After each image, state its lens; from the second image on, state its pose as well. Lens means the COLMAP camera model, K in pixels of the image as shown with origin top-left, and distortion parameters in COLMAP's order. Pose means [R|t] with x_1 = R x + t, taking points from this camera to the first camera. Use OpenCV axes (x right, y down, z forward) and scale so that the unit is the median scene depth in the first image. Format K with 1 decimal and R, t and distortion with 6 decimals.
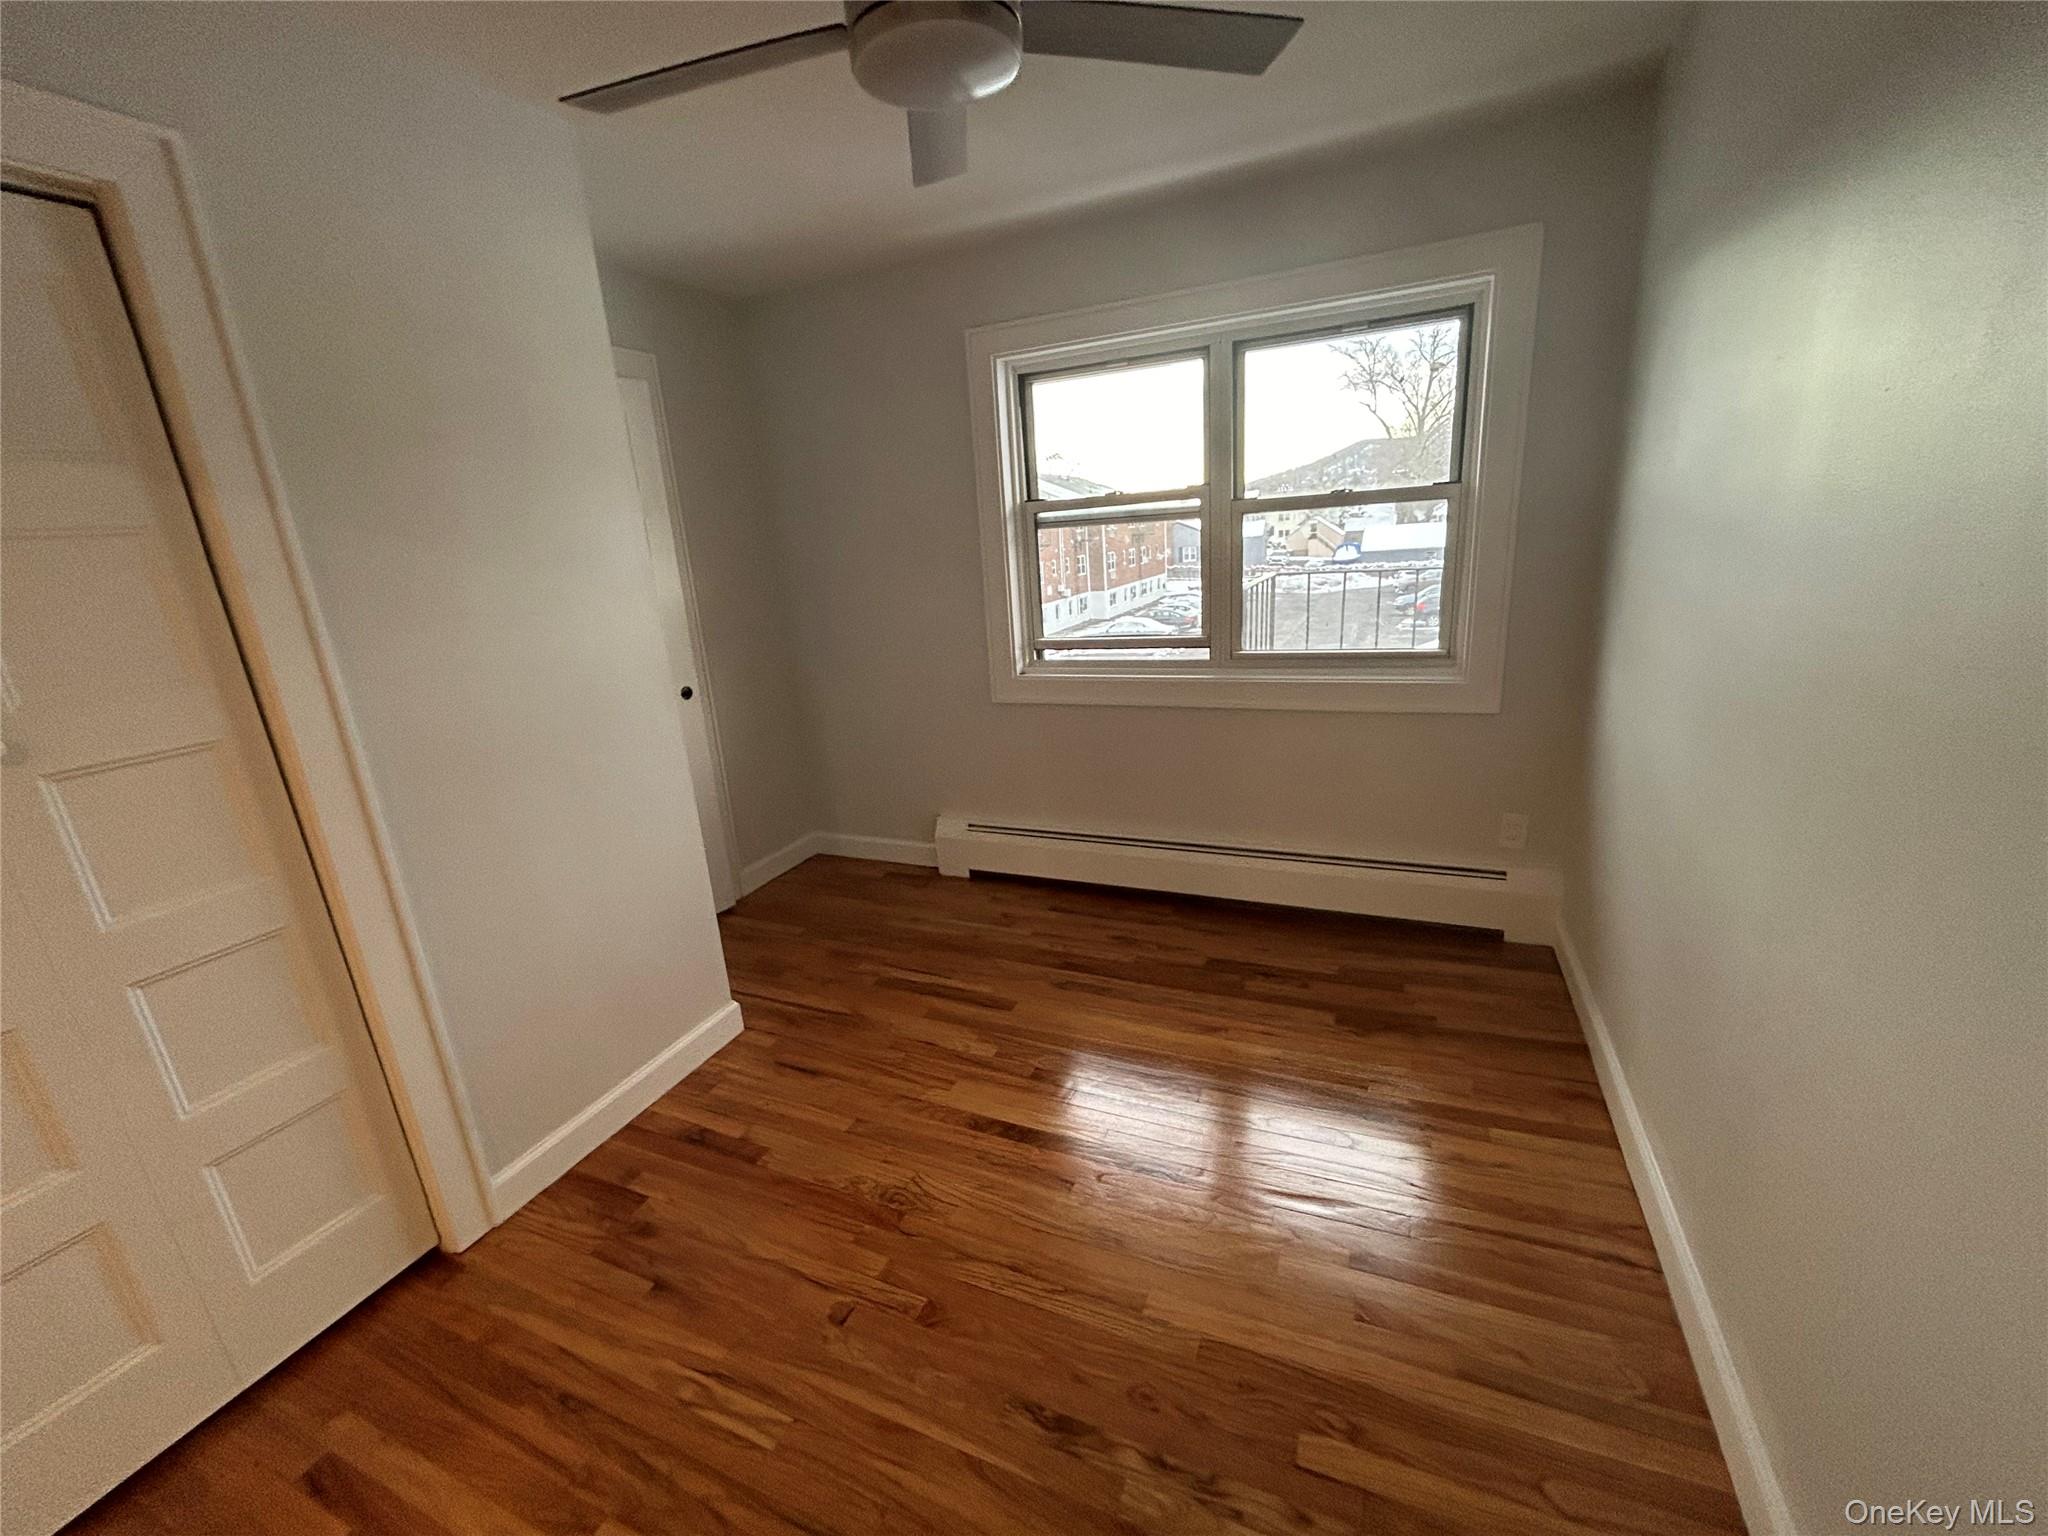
lens RADIAL K [[828.4, 0, 1021.8], [0, 828.4, 765.9], [0, 0, 1]] dist [-0.000607, 0.000287]
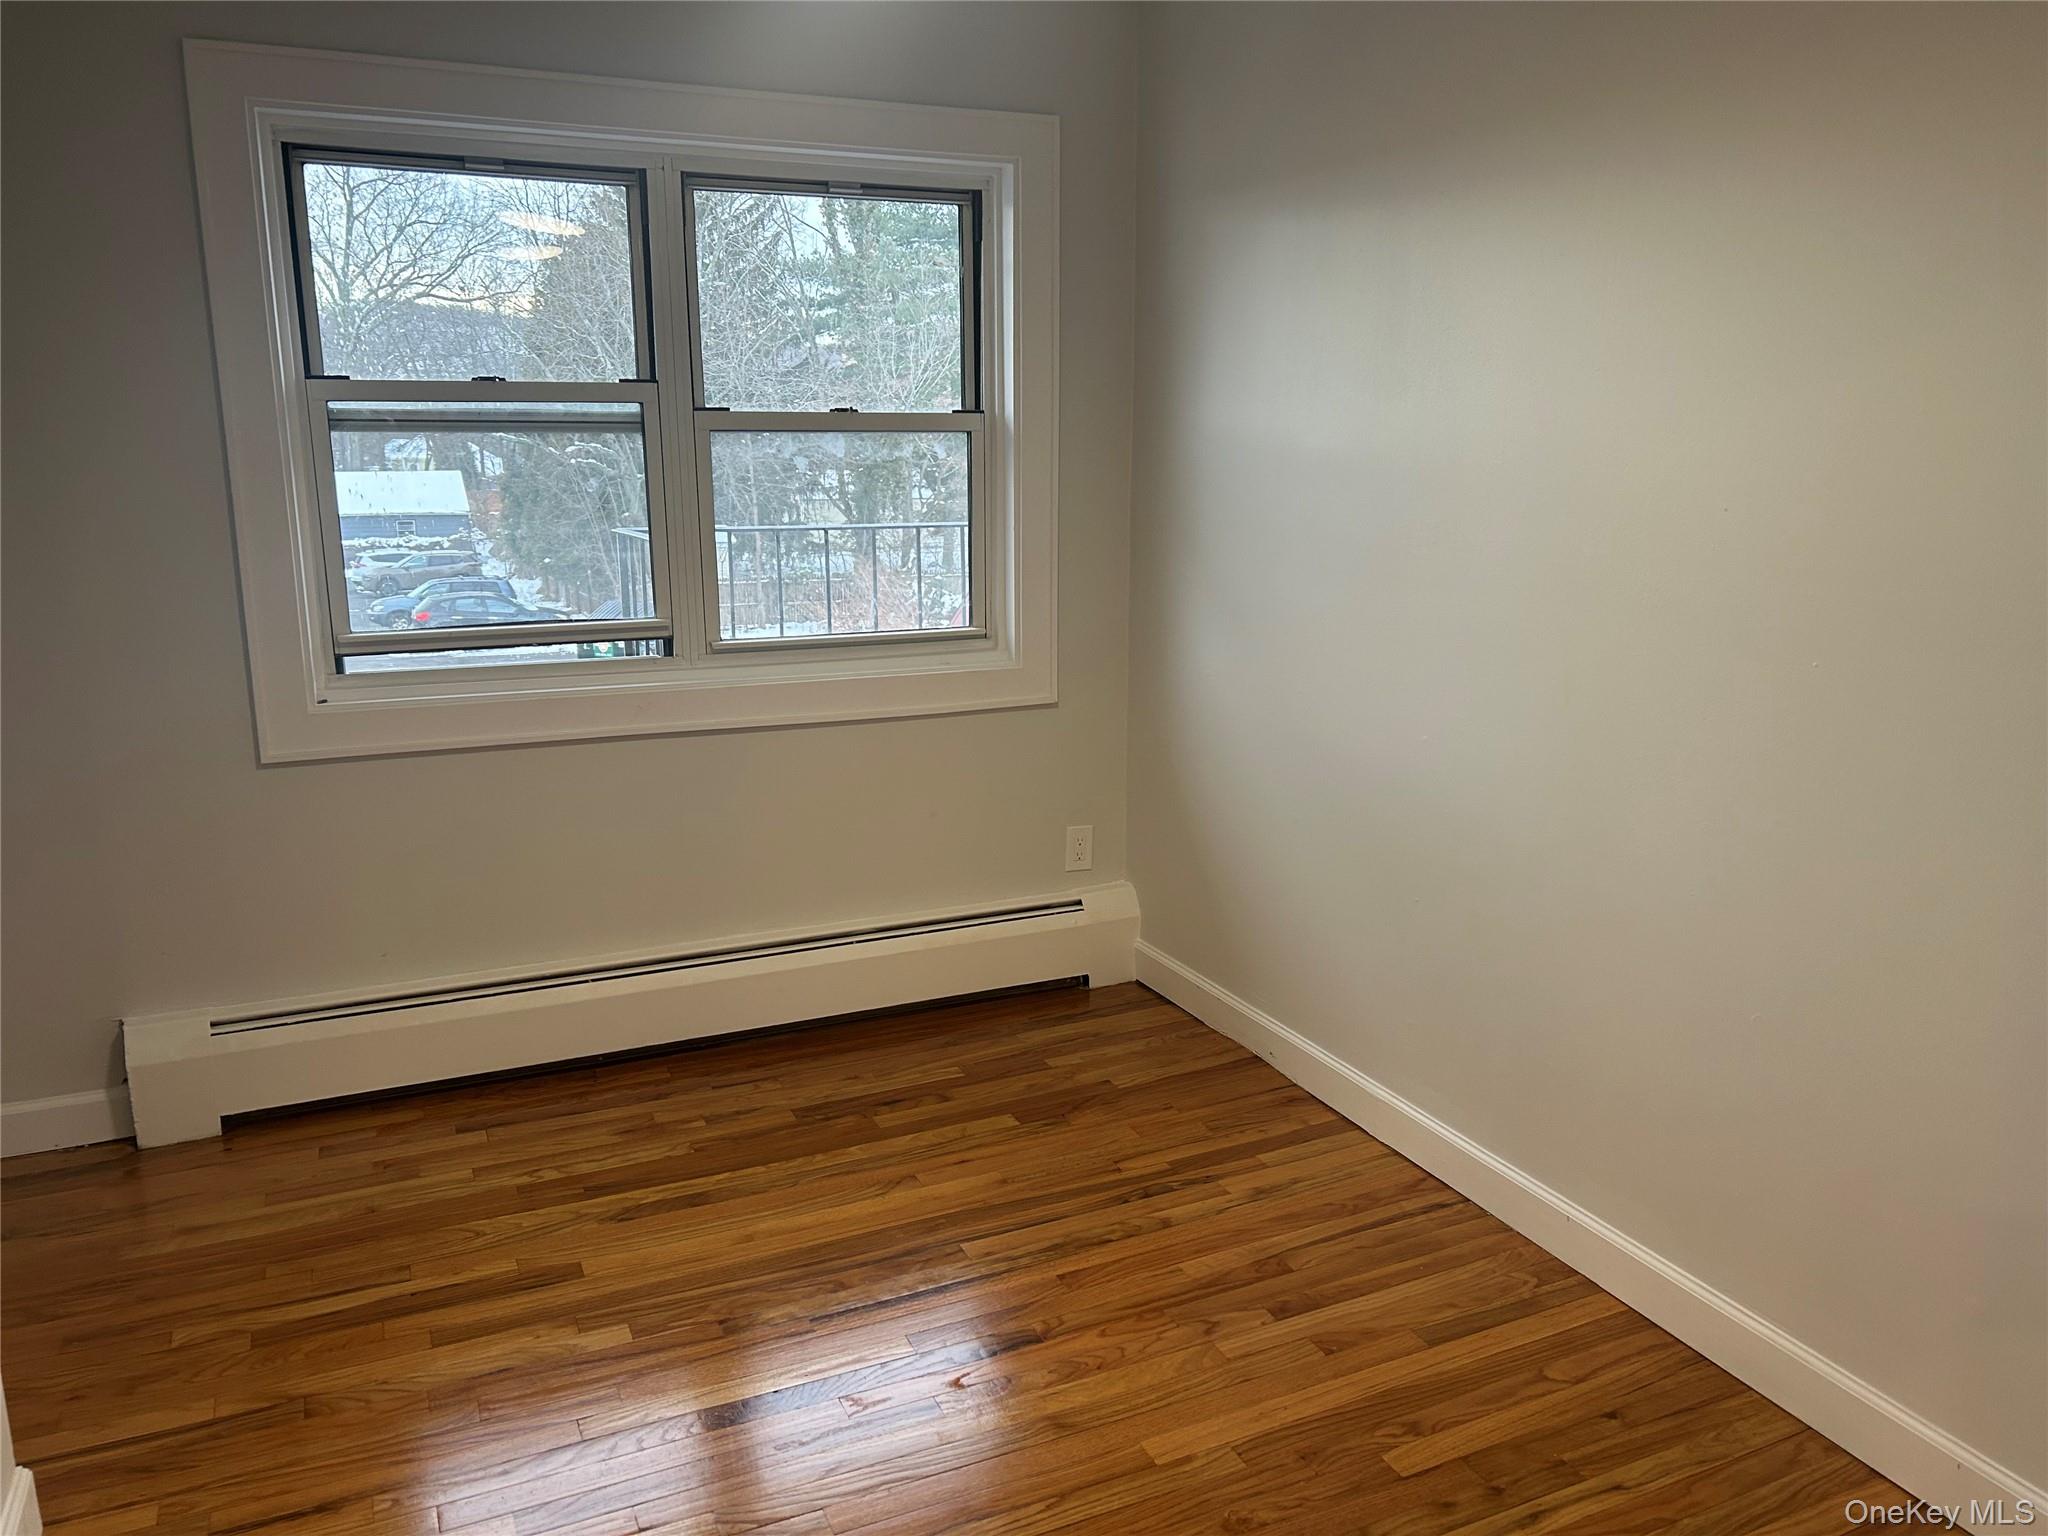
lens RADIAL K [[1565.4, 0, 1024.0], [0, 1565.4, 768.0], [0, 0, 1]] dist [0.078501, -0.087164]
pose [[0.662546, -0.093314, 0.743186, -0.547559], [0.160961, 0.986766, -0.019598, 0.024438], [-0.731522, 0.132609, 0.668798, 0.021873]]
